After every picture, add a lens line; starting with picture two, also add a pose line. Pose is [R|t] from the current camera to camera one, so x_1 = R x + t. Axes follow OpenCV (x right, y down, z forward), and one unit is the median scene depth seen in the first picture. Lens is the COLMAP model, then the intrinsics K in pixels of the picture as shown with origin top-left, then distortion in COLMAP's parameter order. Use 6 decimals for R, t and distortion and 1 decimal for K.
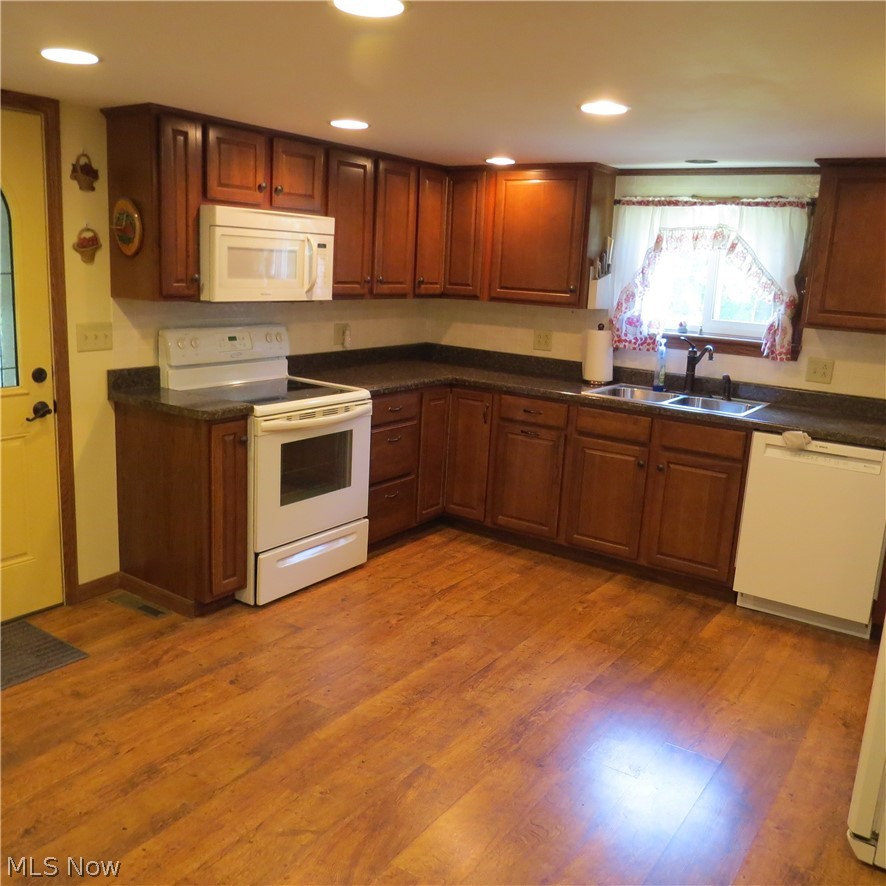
lens RADIAL K [[849.2, 0, 441.3], [0, 849.2, 438.8], [0, 0, 1]] dist [-0.028703, 0.017362]
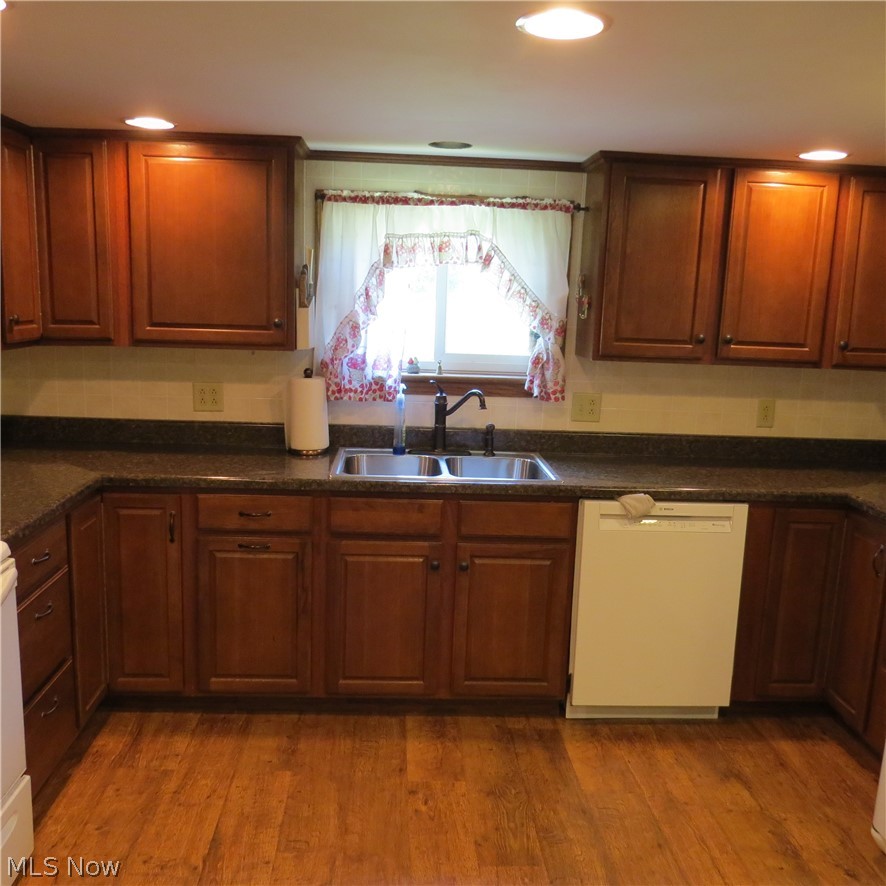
lens RADIAL K [[849.2, 0, 441.3], [0, 849.2, 438.8], [0, 0, 1]] dist [-0.028703, 0.017362]
pose [[0.794643, -0.128711, 0.593276, -0.170545], [0.131169, 0.990584, 0.039217, -0.103575], [-0.592737, 0.046656, 0.804043, 0.420172]]
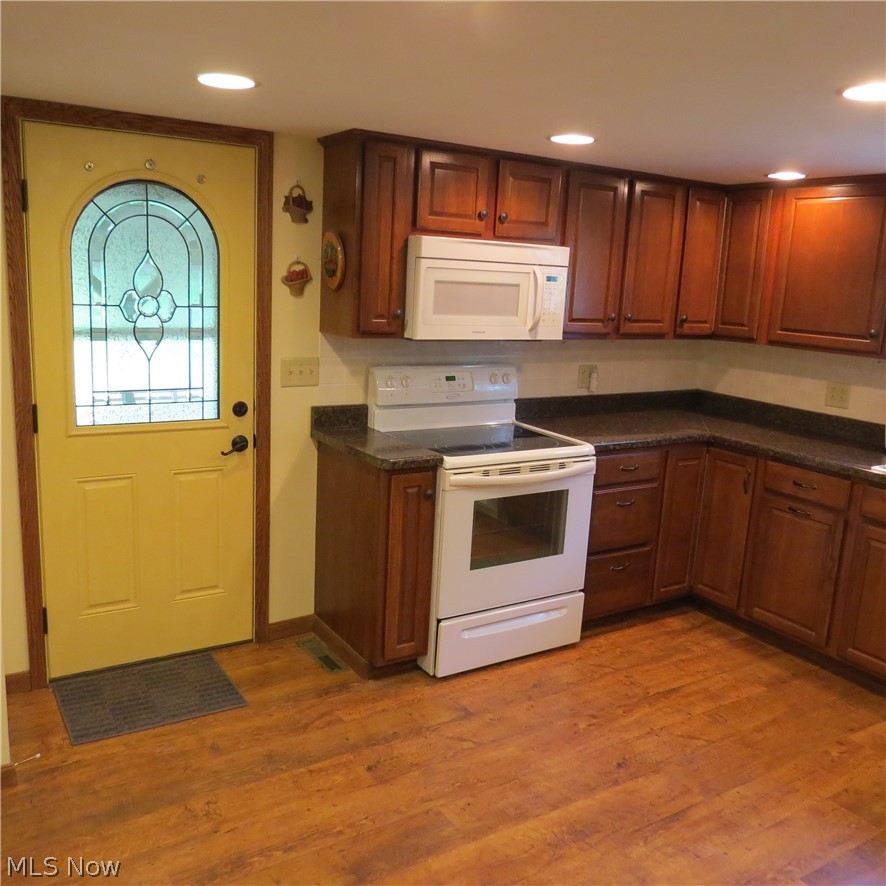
lens RADIAL K [[849.2, 0, 441.3], [0, 849.2, 438.8], [0, 0, 1]] dist [-0.028703, 0.017362]
pose [[0.920490, 0.072639, -0.383955, 0.102516], [-0.084767, 0.996292, -0.014734, -0.037713], [0.381461, 0.046110, 0.923234, 0.143015]]
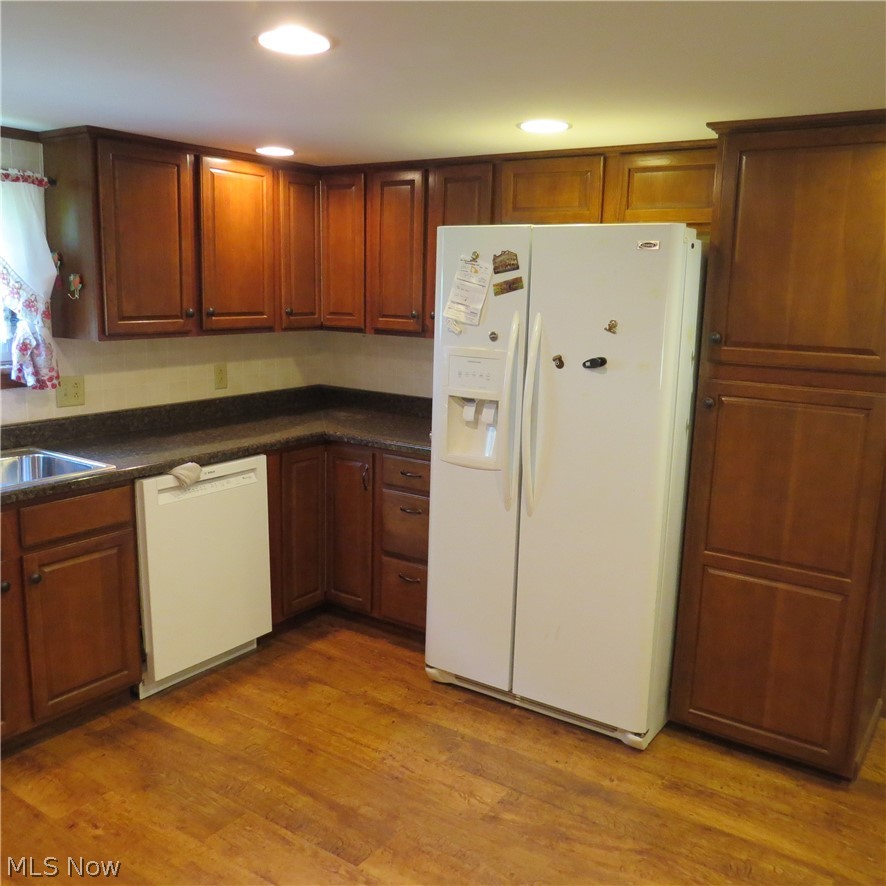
lens RADIAL K [[849.2, 0, 441.3], [0, 849.2, 438.8], [0, 0, 1]] dist [-0.028703, 0.017362]
pose [[0.011115, -0.237654, 0.971286, -0.344172], [0.185593, 0.954959, 0.231535, -0.160948], [-0.982564, 0.177690, 0.054721, 0.630313]]
